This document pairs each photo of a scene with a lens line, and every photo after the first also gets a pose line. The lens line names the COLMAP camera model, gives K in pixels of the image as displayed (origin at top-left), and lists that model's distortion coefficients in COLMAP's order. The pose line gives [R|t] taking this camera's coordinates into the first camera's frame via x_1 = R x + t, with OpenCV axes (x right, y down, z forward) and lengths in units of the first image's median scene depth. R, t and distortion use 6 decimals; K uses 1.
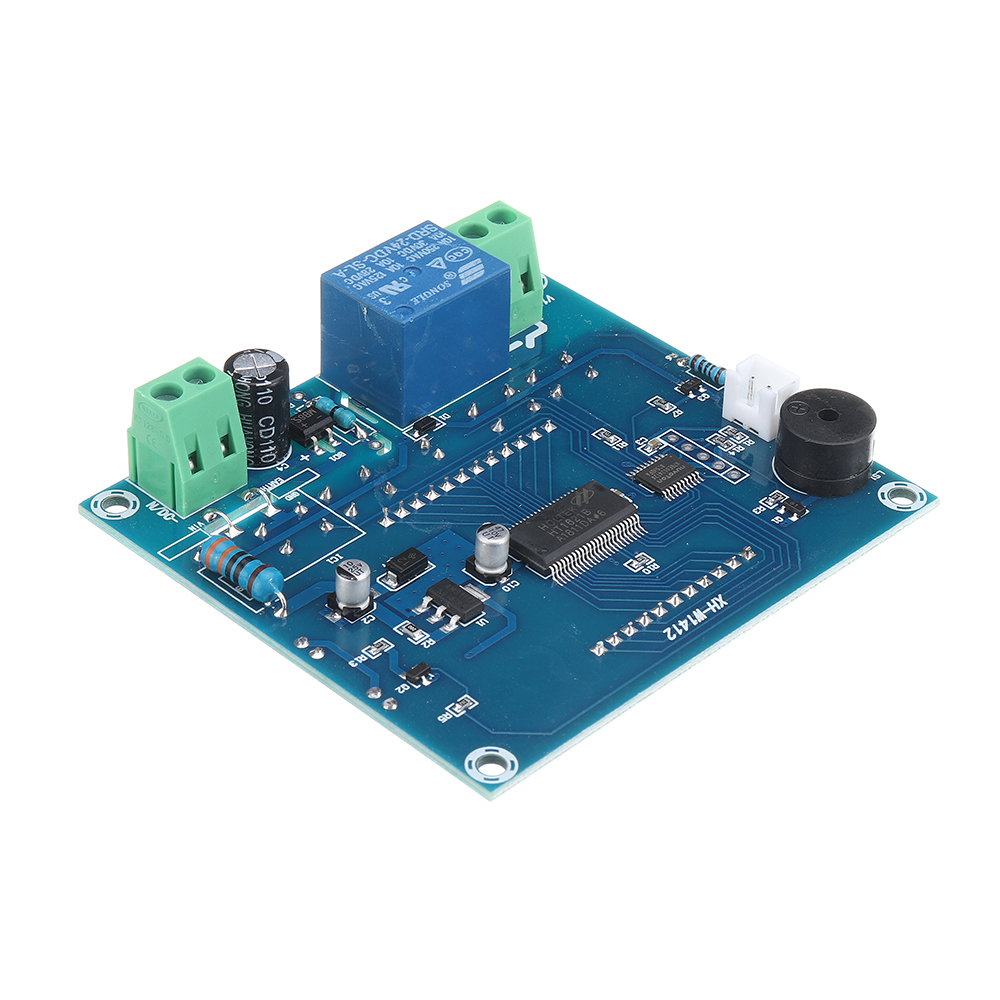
lens RADIAL K [[3335.6, 0, 500.0], [0, 3335.6, 500.0], [0, 0, 1]] dist [0.041653, -0.476410]
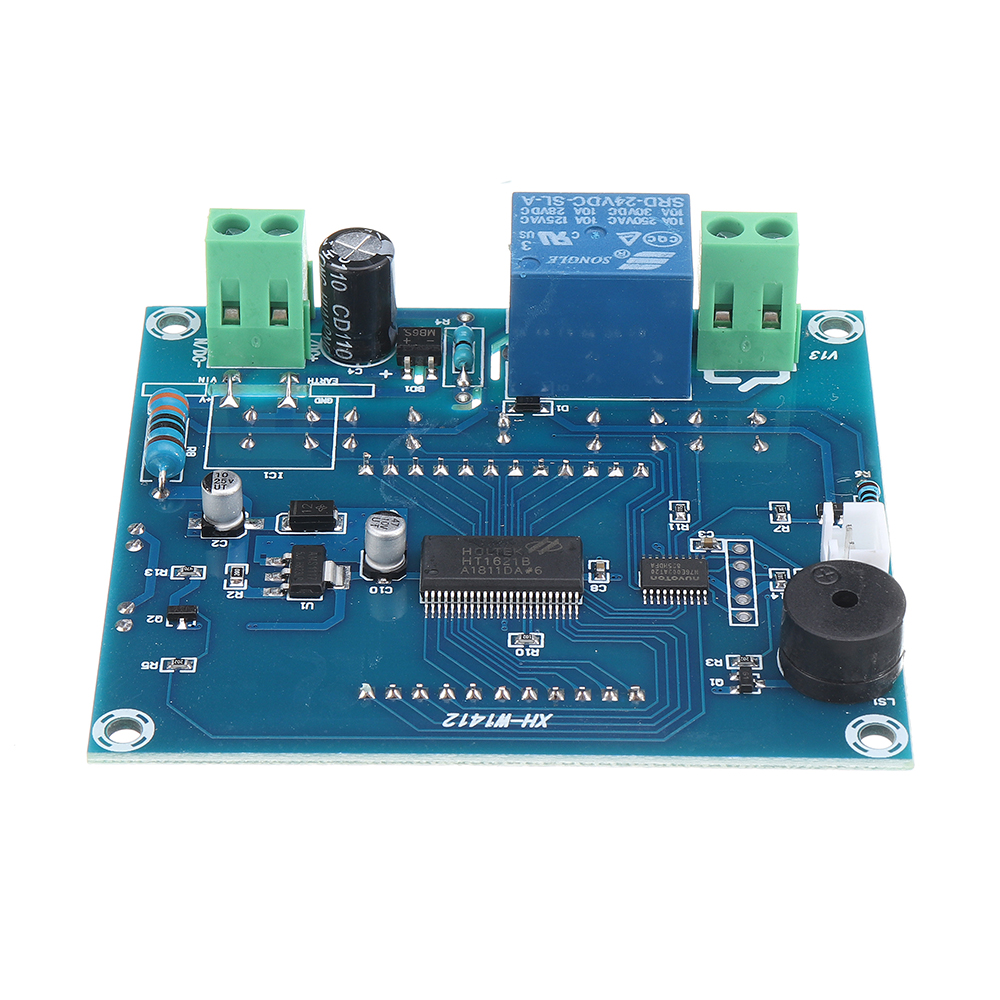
lens RADIAL K [[3874.1, 0, 500.0], [0, 3874.1, 500.0], [0, 0, 1]] dist [0.068978, 0.823566]
pose [[0.697238, 0.432350, -0.571780, 0.551396], [-0.422282, 0.892276, 0.159755, -0.156992], [0.579255, 0.130066, 0.804703, 0.222999]]
